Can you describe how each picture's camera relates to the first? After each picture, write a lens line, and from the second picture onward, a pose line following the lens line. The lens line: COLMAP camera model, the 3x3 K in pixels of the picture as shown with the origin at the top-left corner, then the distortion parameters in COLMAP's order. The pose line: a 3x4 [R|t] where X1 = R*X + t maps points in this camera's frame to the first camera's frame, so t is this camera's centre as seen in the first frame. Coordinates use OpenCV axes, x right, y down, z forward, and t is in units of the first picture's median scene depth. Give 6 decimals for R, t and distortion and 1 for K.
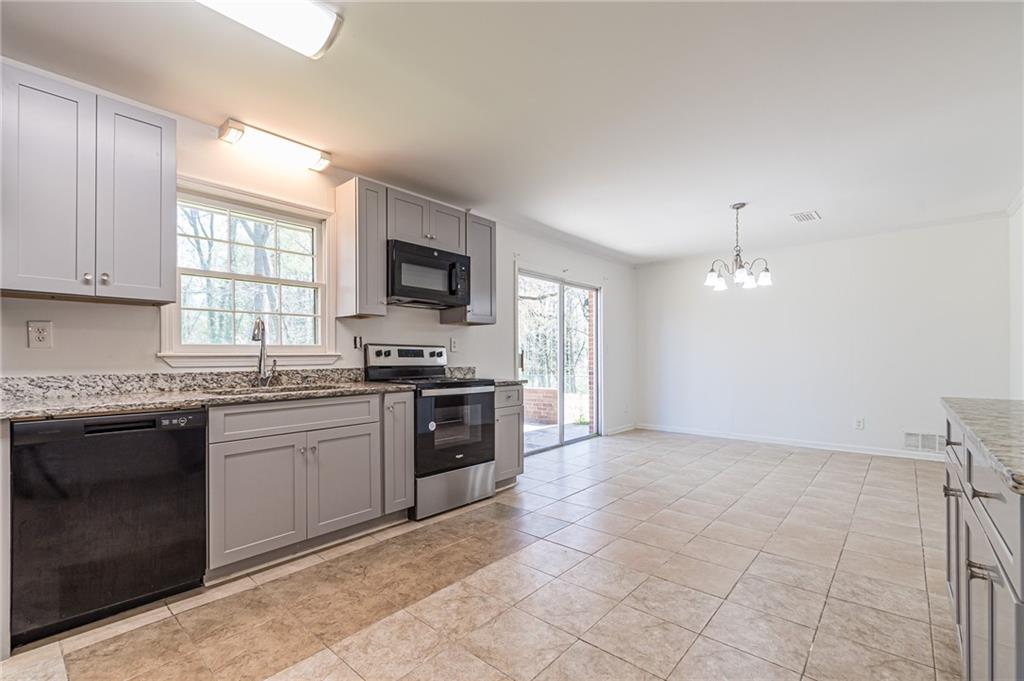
lens RADIAL K [[451.7, 0, 511.8], [0, 451.7, 349.0], [0, 0, 1]] dist [0.002281, -0.003119]
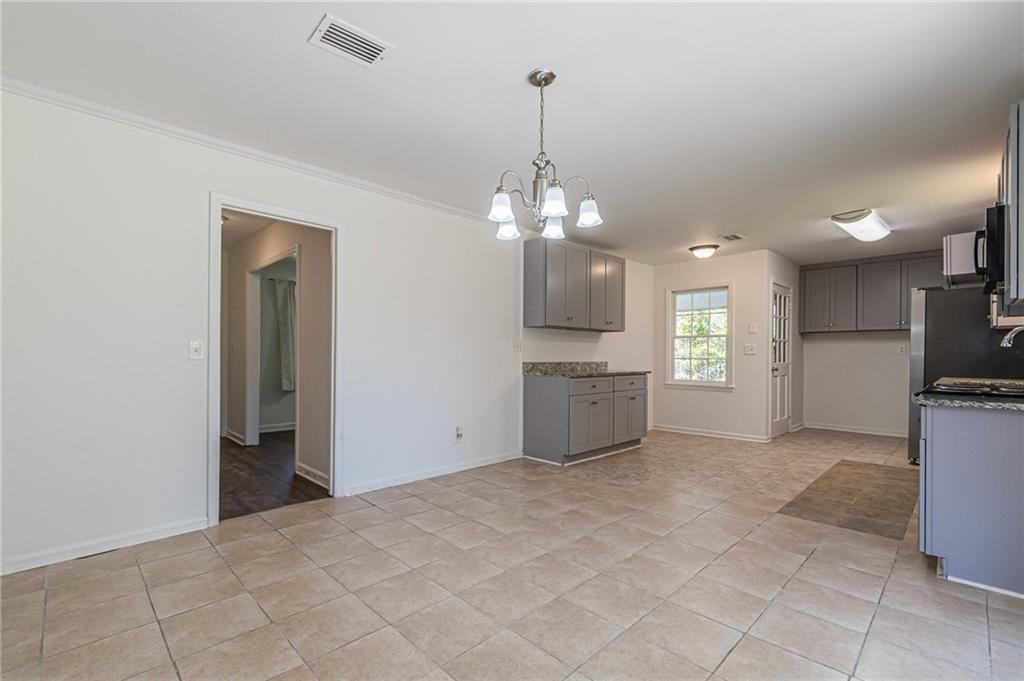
lens RADIAL K [[451.7, 0, 520.2], [0, 451.7, 359.5], [0, 0, 1]] dist [0.002281, -0.003119]
pose [[-0.998038, -0.003362, 0.062518, 0.815192], [-0.003508, 0.999991, -0.002221, 0.031933], [-0.062510, -0.002436, -0.998041, 2.548937]]
